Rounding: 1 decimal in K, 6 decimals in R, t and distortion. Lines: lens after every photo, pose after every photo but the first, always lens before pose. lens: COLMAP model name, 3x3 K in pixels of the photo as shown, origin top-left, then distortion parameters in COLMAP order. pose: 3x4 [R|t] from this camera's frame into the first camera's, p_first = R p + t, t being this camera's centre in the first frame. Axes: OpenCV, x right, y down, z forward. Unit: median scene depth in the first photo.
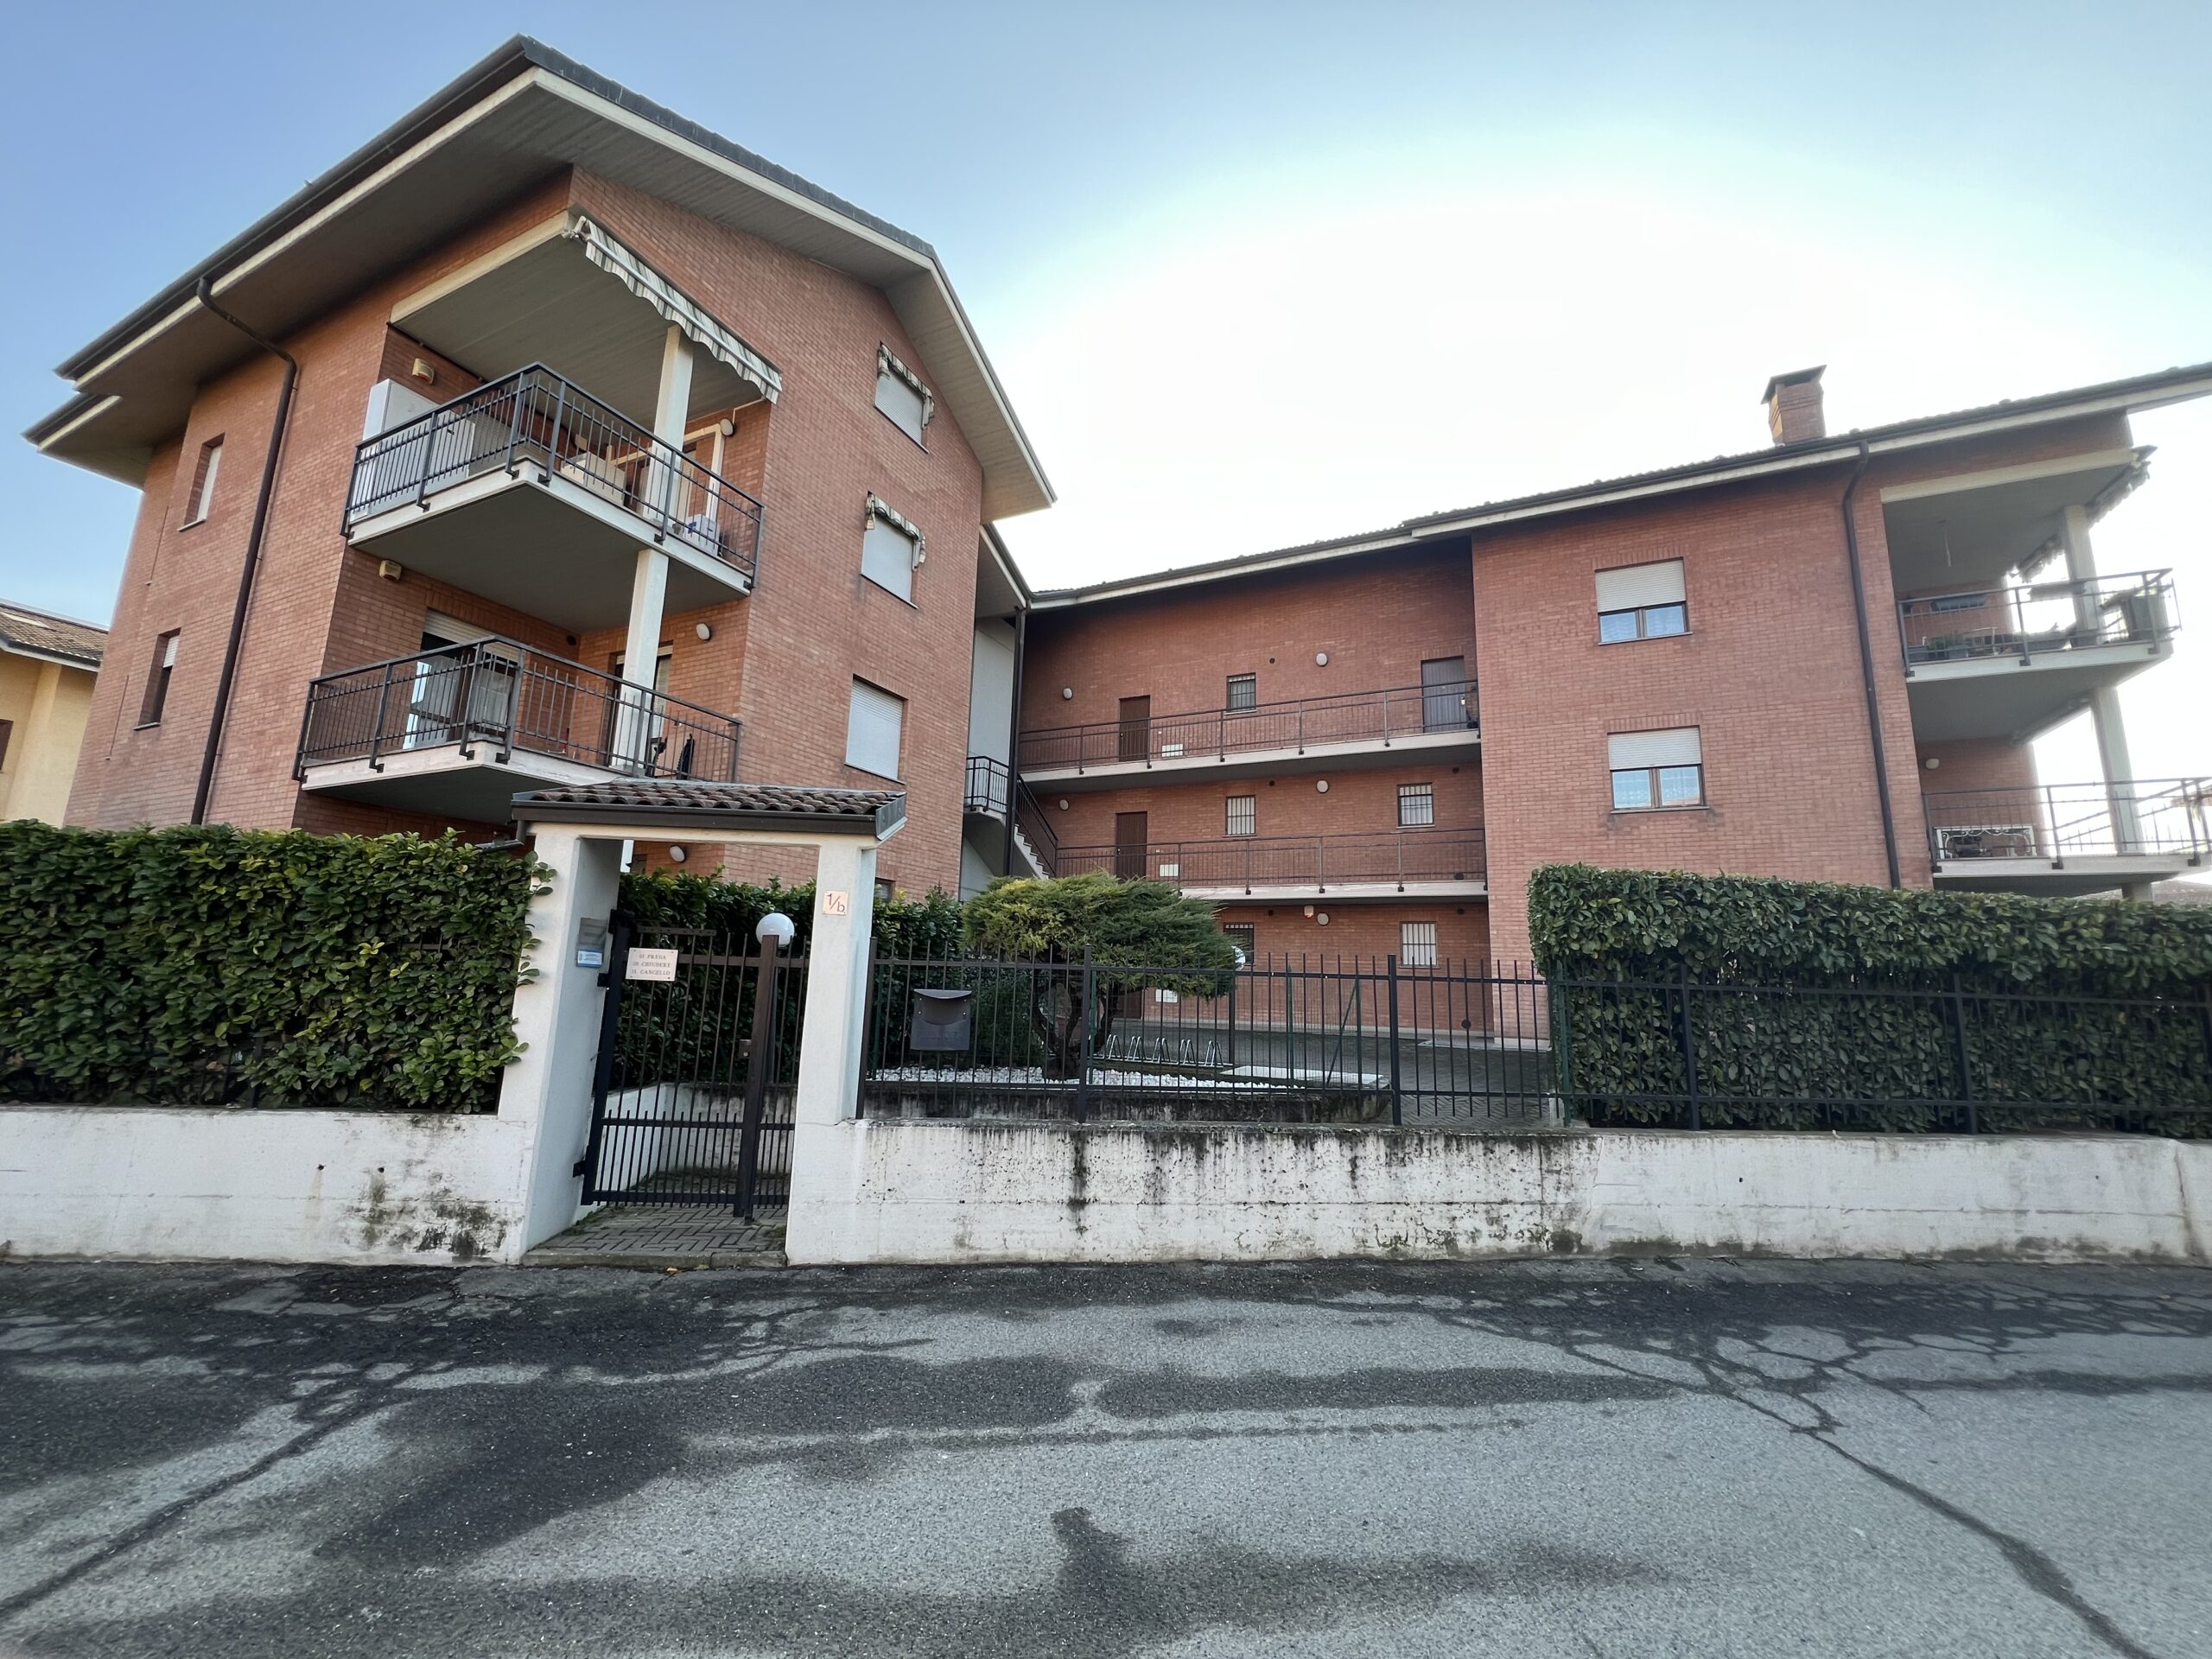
lens RADIAL K [[882.3, 0, 1104.2], [0, 882.3, 822.1], [0, 0, 1]] dist [-0.003111, 0.000015]
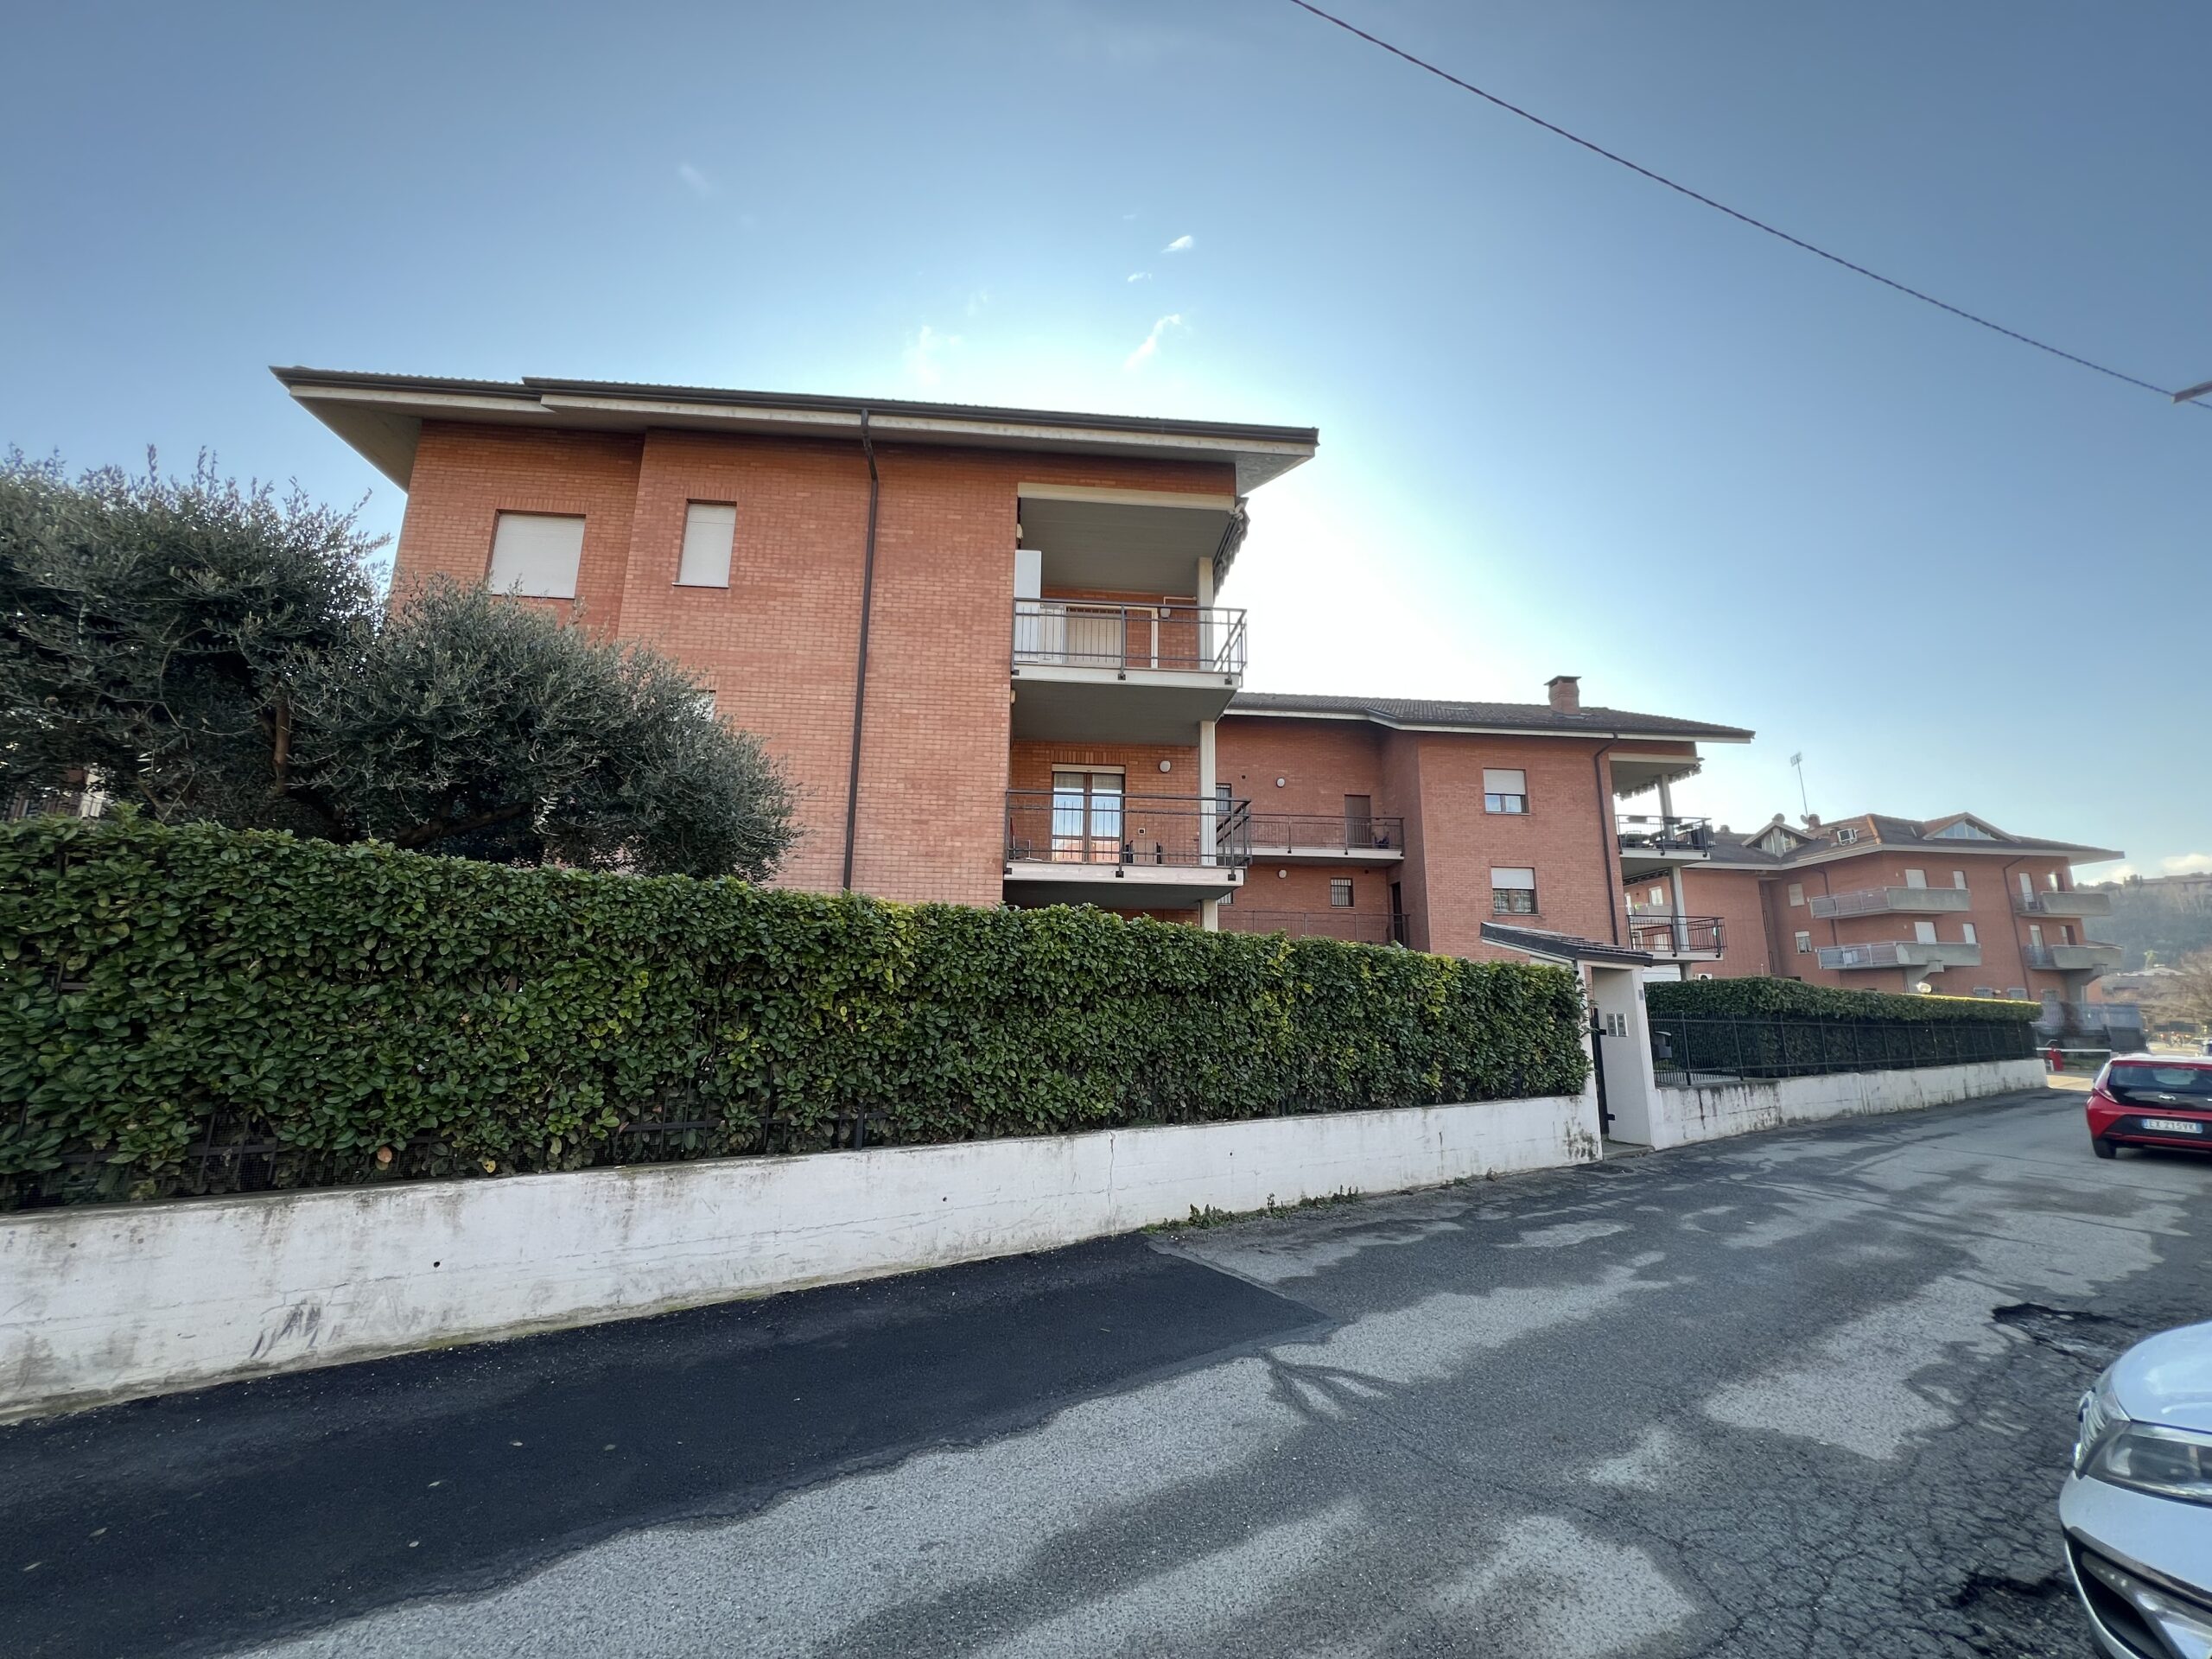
lens RADIAL K [[882.3, 0, 1095.0], [0, 882.3, 819.0], [0, 0, 1]] dist [-0.003111, 0.000015]
pose [[0.862429, 0.093362, 0.497494, -1.414553], [-0.079941, 0.995630, -0.048264, -0.072178], [-0.499826, 0.001855, 0.866124, -0.143632]]
